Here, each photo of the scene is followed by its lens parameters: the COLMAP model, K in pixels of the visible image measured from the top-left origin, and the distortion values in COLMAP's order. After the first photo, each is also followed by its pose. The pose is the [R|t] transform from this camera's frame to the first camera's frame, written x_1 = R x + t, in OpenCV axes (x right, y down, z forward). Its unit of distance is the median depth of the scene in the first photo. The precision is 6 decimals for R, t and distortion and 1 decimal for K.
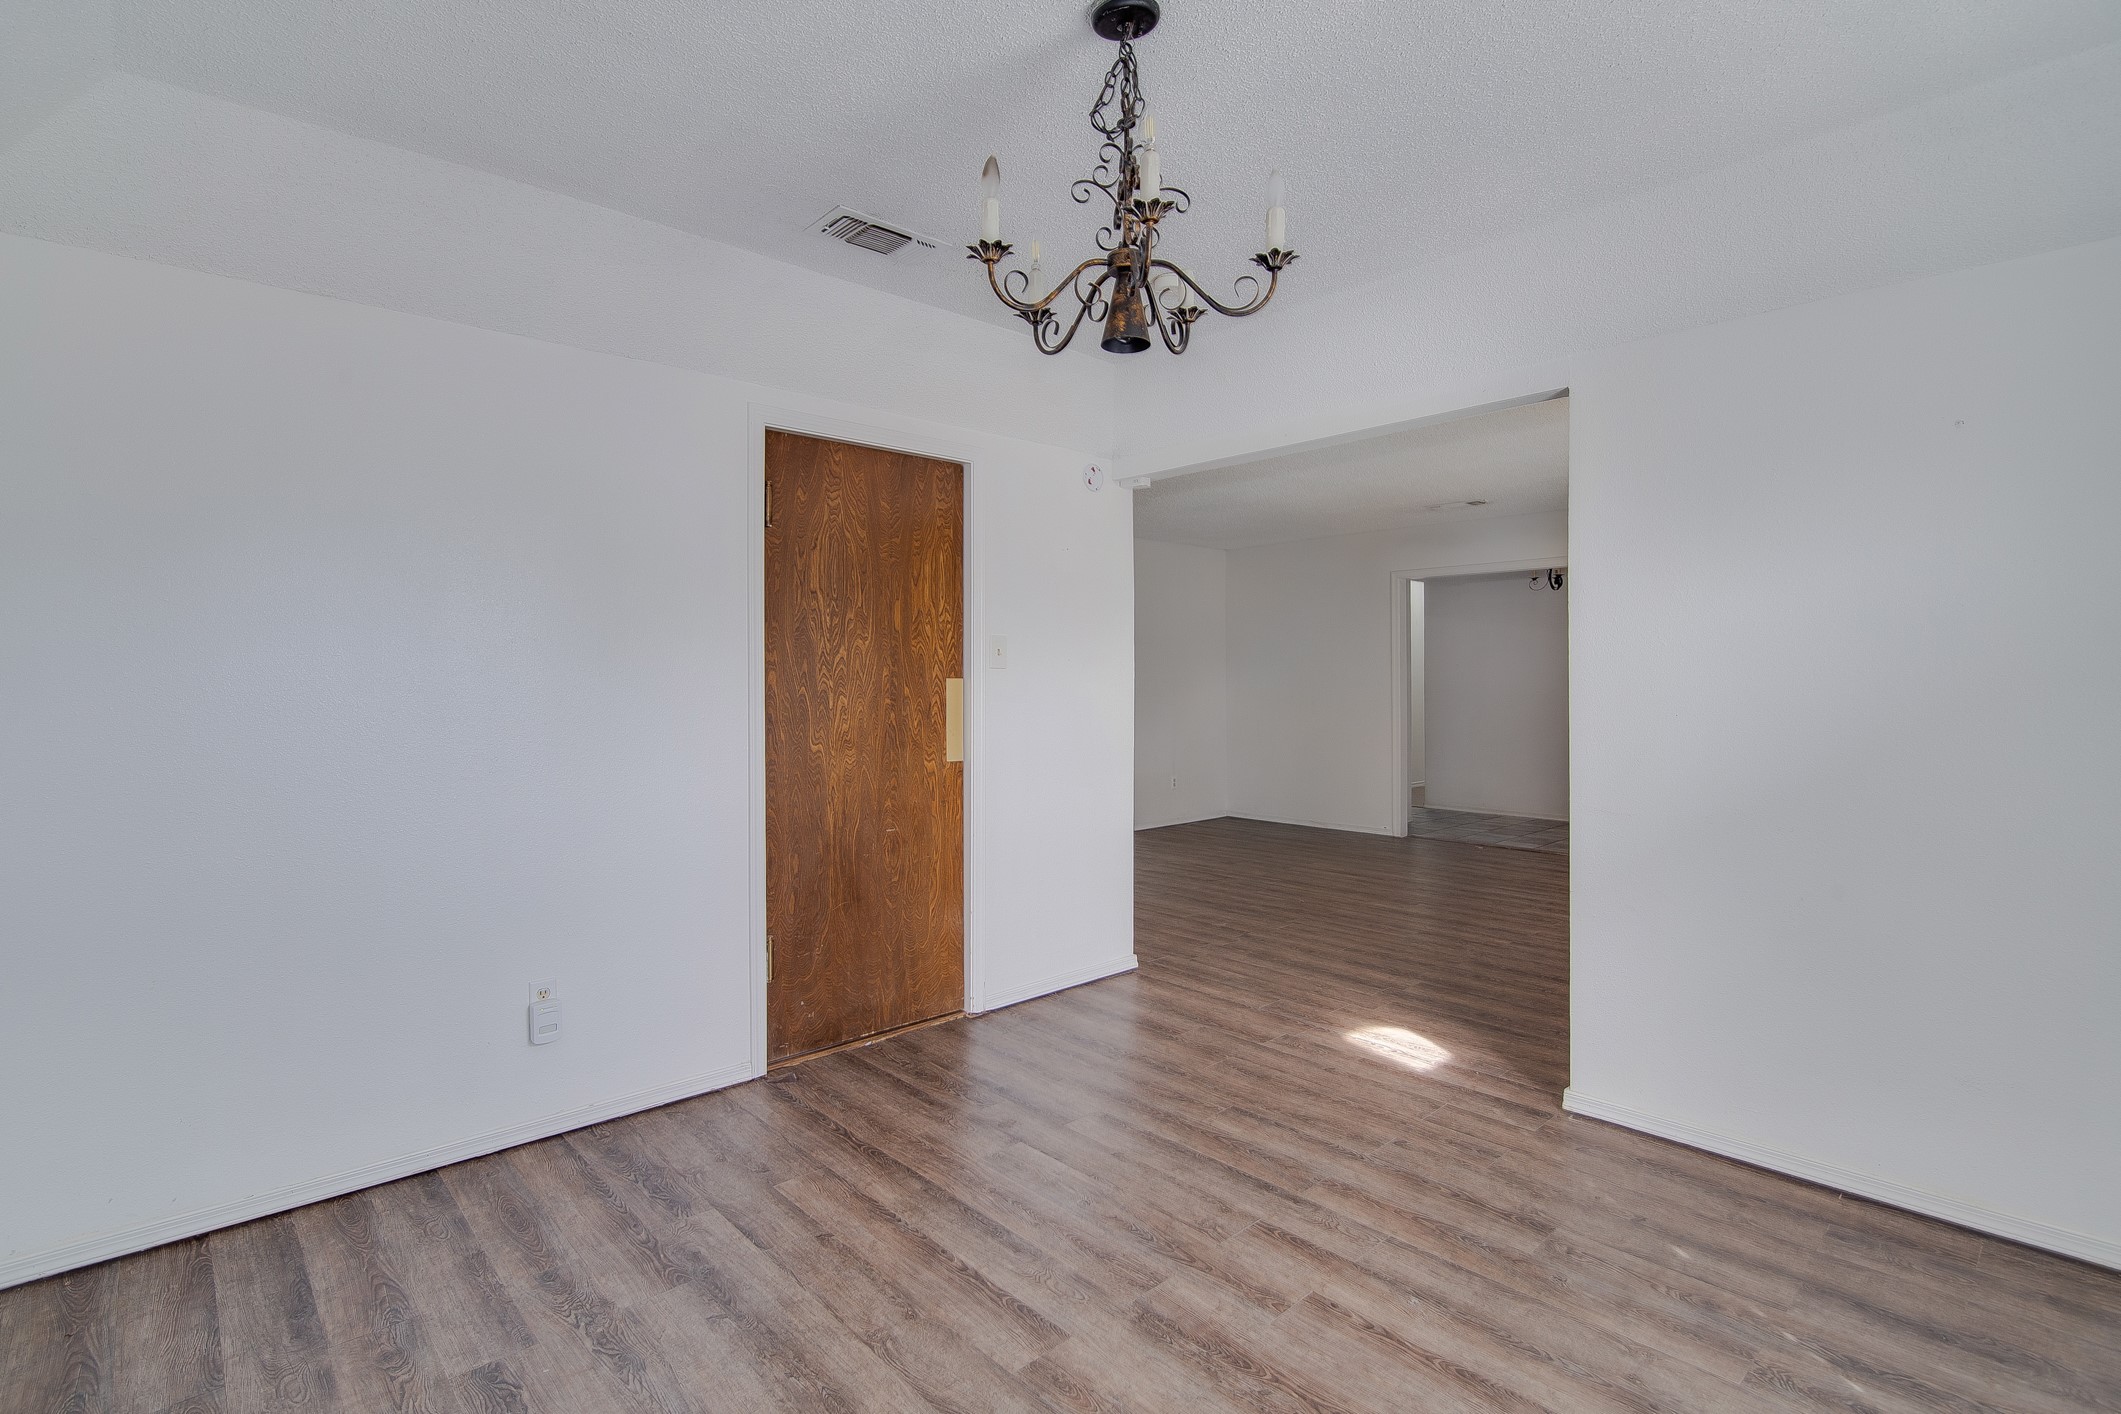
lens RADIAL K [[1002.9, 0, 1048.4], [0, 1002.9, 695.5], [0, 0, 1]] dist [-0.017754, 0.000636]
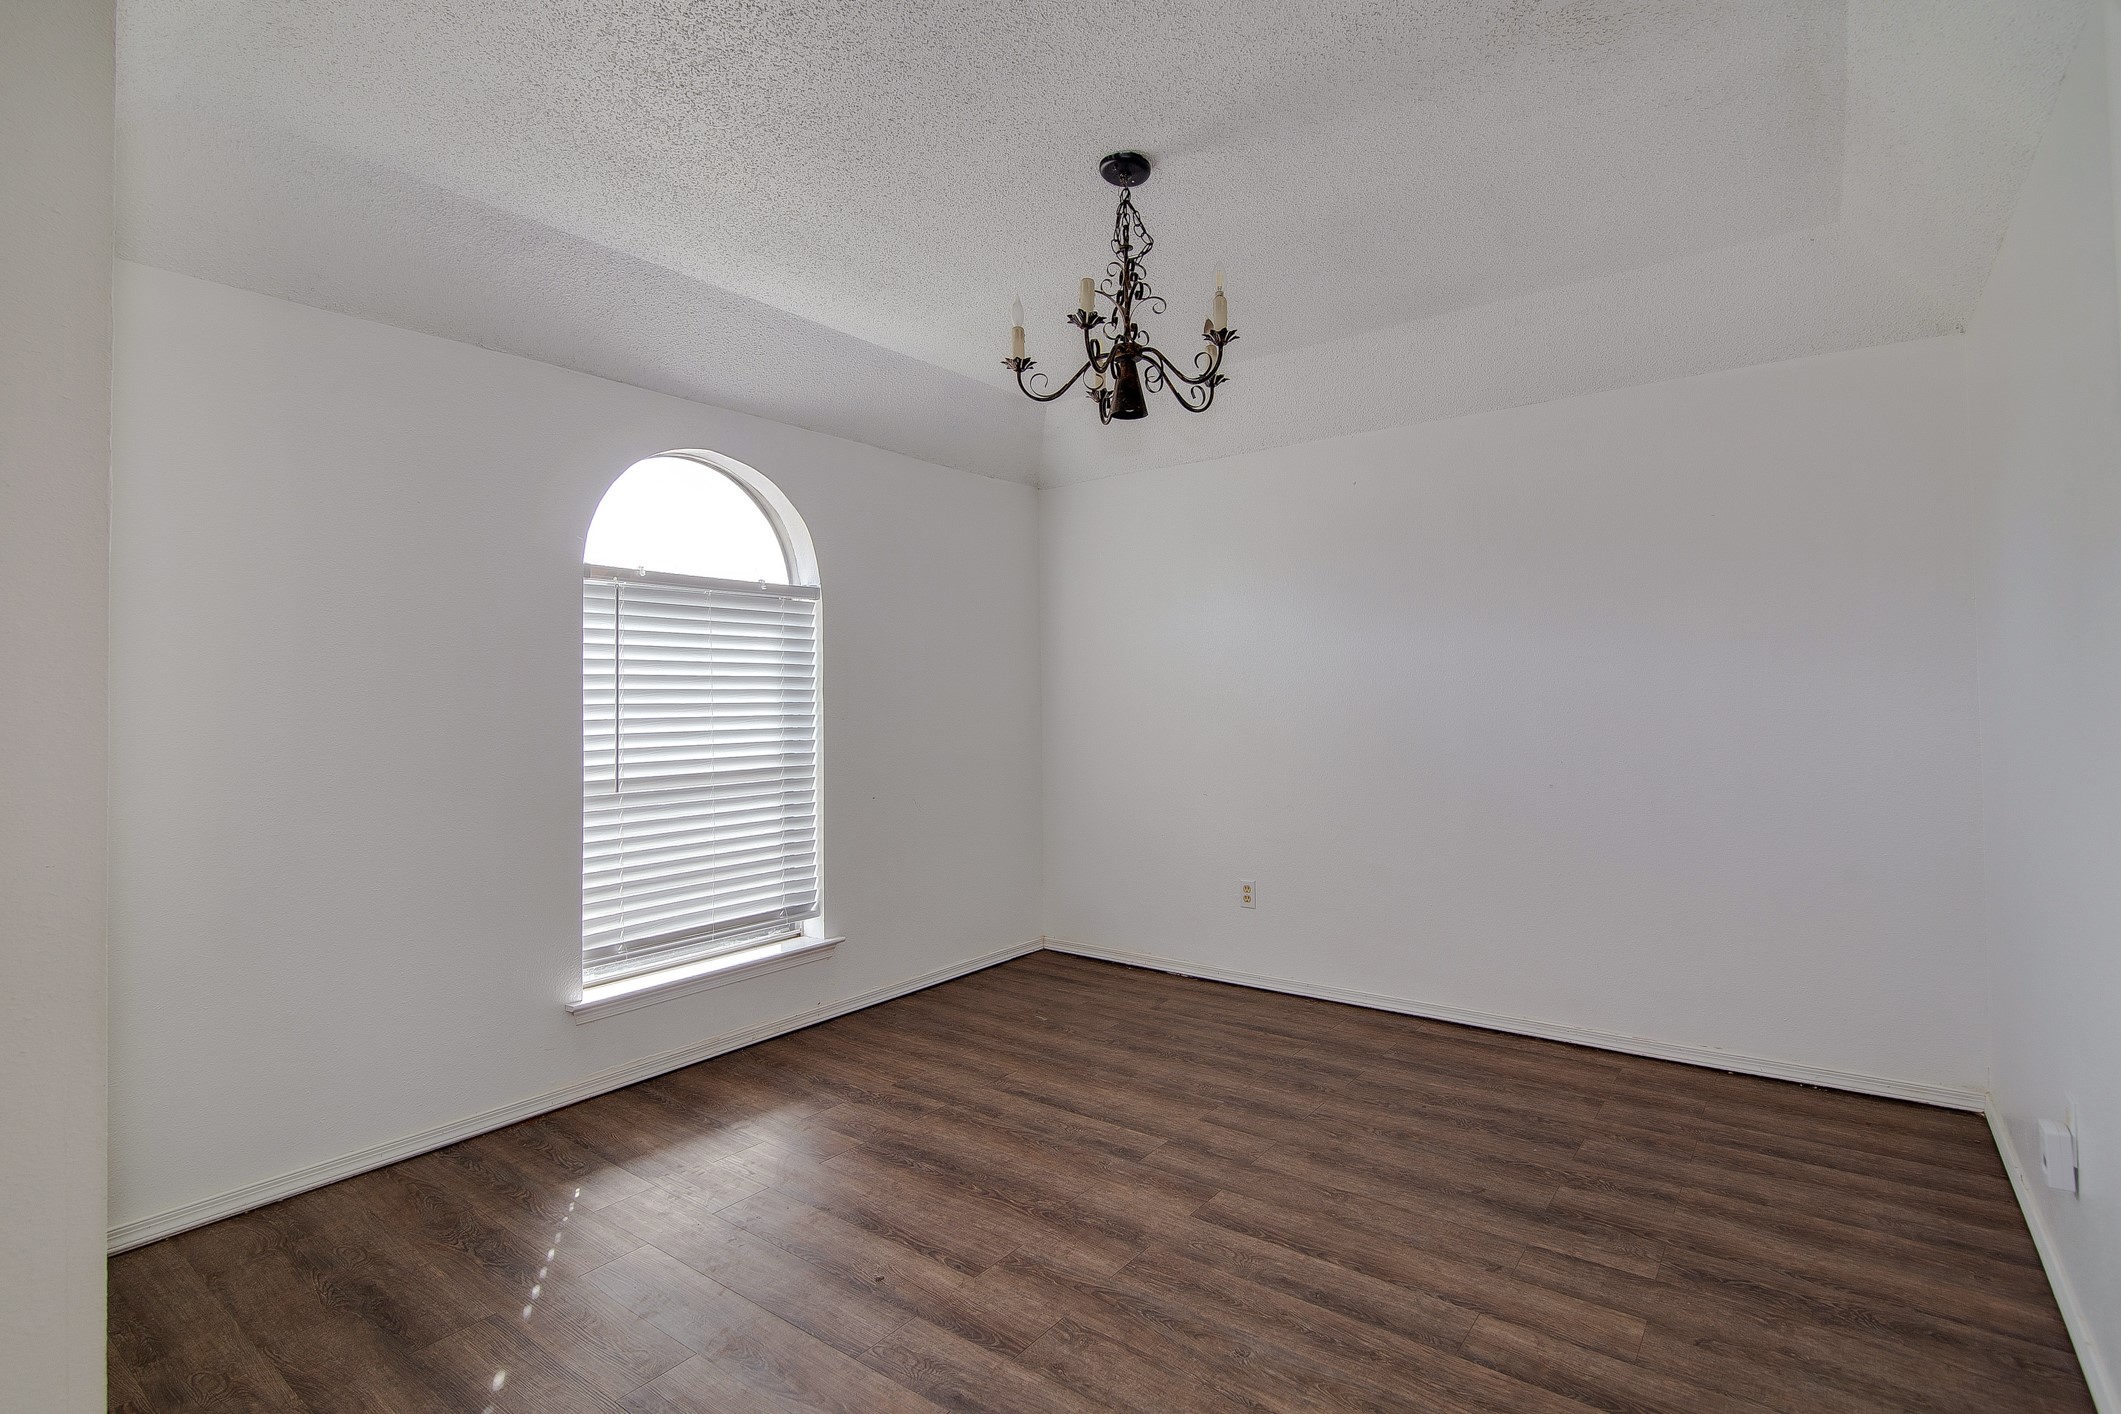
lens RADIAL K [[1002.9, 0, 1048.4], [0, 1002.9, 695.5], [0, 0, 1]] dist [-0.017754, 0.000636]
pose [[-0.989630, 0.013233, -0.143032, 0.325996], [0.011545, 0.999854, 0.012627, 0.004108], [0.143178, 0.010845, -0.989637, 1.985160]]
